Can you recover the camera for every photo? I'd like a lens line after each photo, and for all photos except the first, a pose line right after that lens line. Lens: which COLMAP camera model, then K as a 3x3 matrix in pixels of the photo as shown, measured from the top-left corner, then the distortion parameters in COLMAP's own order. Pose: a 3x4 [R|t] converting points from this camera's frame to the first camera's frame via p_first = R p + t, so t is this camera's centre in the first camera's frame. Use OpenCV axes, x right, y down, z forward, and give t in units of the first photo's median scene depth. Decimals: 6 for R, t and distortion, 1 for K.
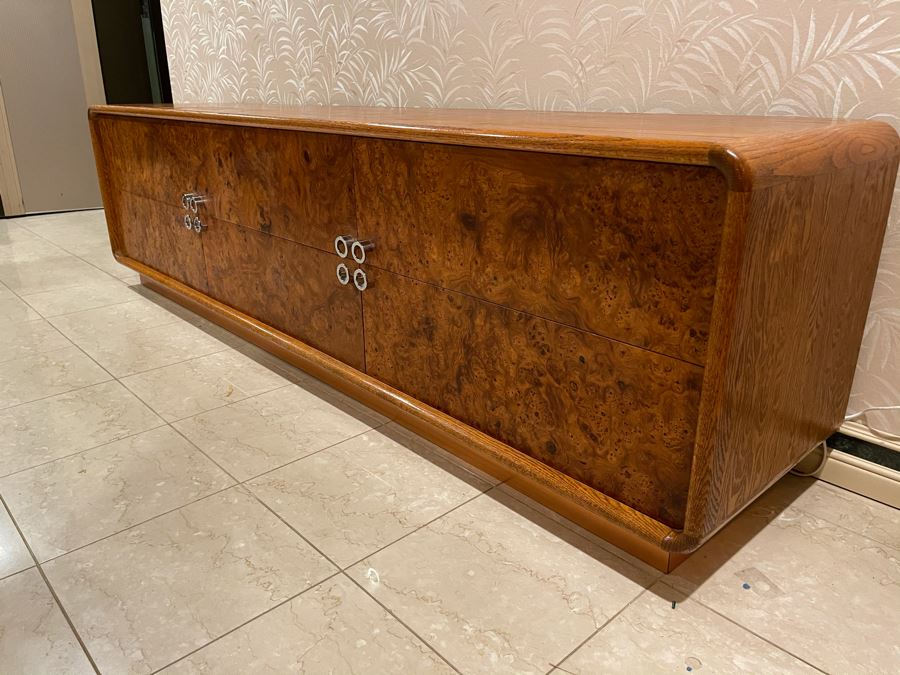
lens RADIAL K [[683.7, 0, 444.7], [0, 683.7, 333.4], [0, 0, 1]] dist [0.068508, -0.095271]
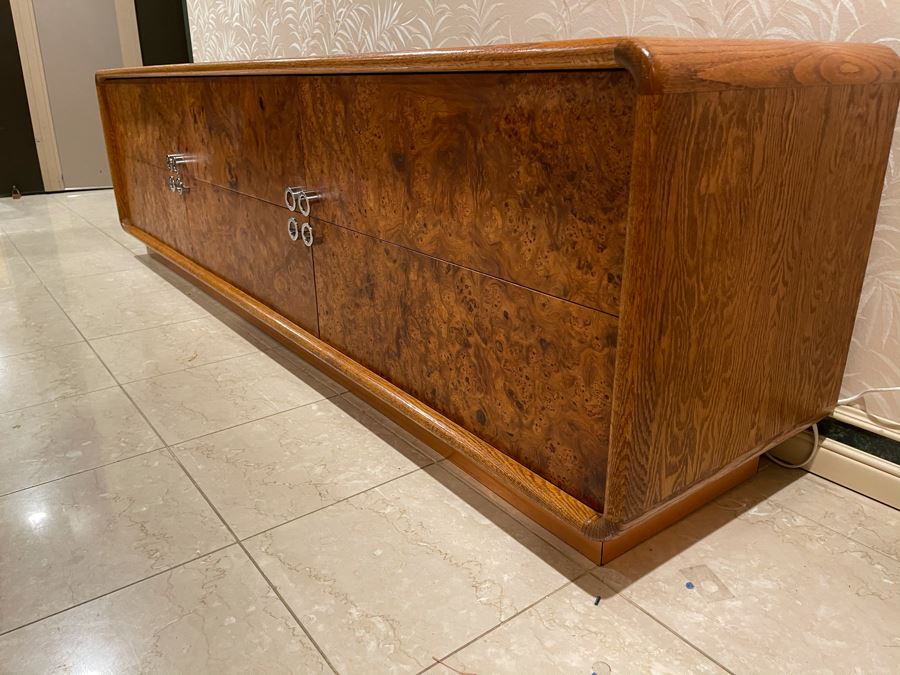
lens RADIAL K [[683.7, 0, 449.0], [0, 683.7, 333.7], [0, 0, 1]] dist [0.068508, -0.095271]
pose [[0.995820, 0.031973, -0.085560, 0.163790], [-0.031538, 0.999482, 0.006434, 0.047271], [0.085721, -0.003709, 0.996312, 0.101085]]
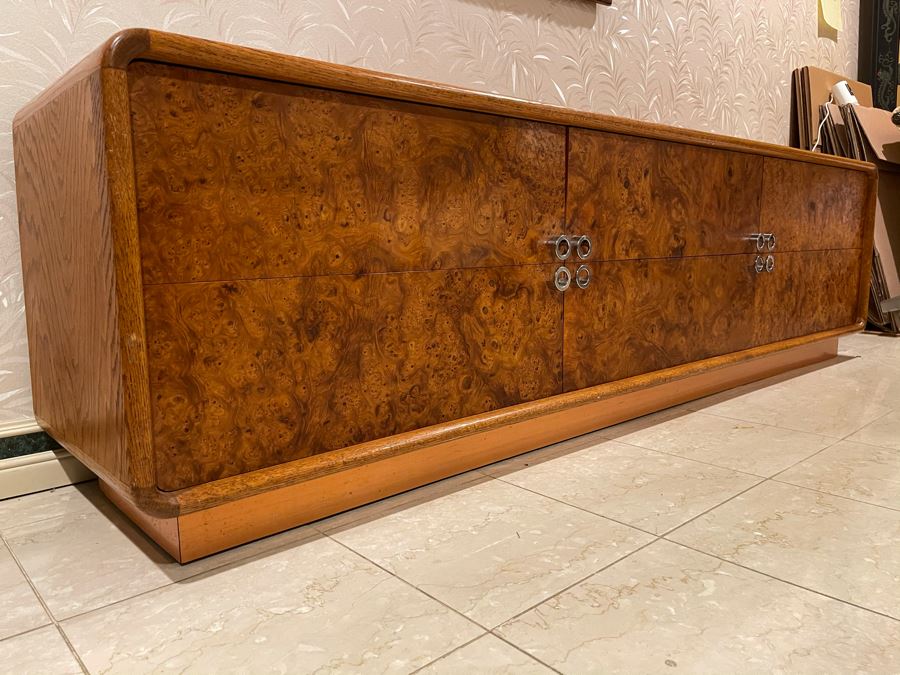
lens RADIAL K [[683.7, 0, 448.1], [0, 683.7, 333.8], [0, 0, 1]] dist [0.068508, -0.095271]
pose [[0.006356, -0.126420, 0.991956, -1.573340], [0.352846, 0.928455, 0.116066, -0.351452], [-0.935660, 0.349270, 0.050509, 1.690639]]
